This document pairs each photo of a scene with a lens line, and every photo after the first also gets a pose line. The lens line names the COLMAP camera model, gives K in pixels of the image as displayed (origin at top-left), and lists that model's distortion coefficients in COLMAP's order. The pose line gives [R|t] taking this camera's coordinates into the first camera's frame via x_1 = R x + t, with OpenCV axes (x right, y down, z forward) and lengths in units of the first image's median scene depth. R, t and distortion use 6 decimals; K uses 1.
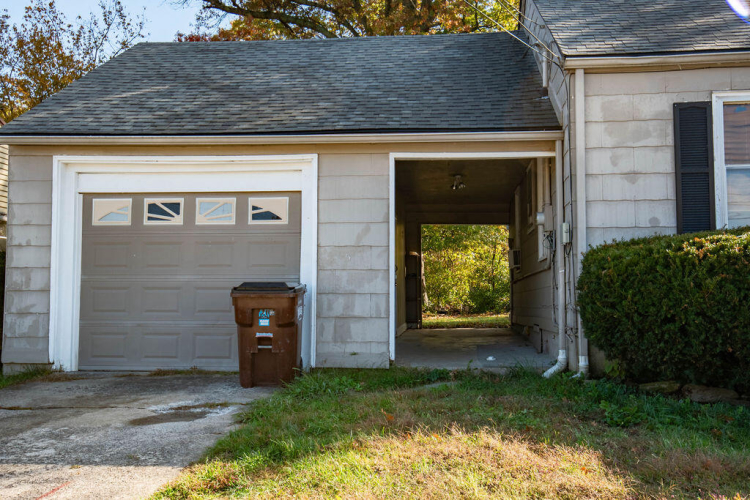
lens RADIAL K [[724.6, 0, 372.8], [0, 724.6, 249.6], [0, 0, 1]] dist [0.070947, 0.000000]
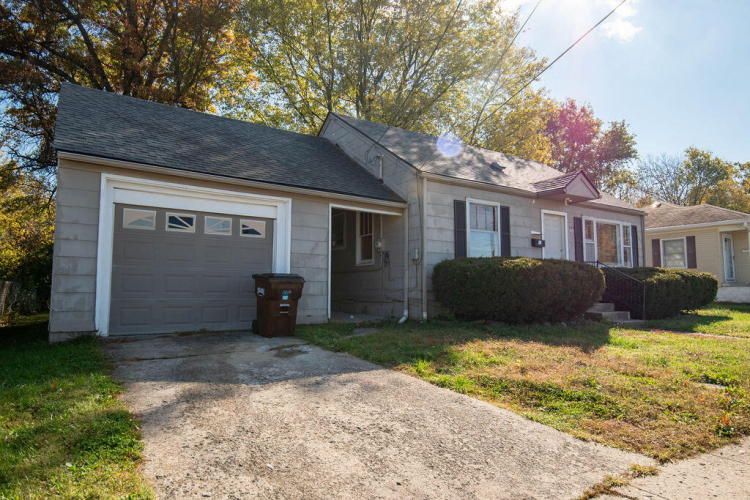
lens RADIAL K [[459.8, 0, 372.1], [0, 459.8, 249.3], [0, 0, 1]] dist [0.029433, -0.001191]
pose [[0.771150, 0.059977, 0.633822, -0.588649], [-0.048709, 0.998193, -0.035195, 0.014642], [-0.634788, -0.003732, 0.772677, 0.048837]]
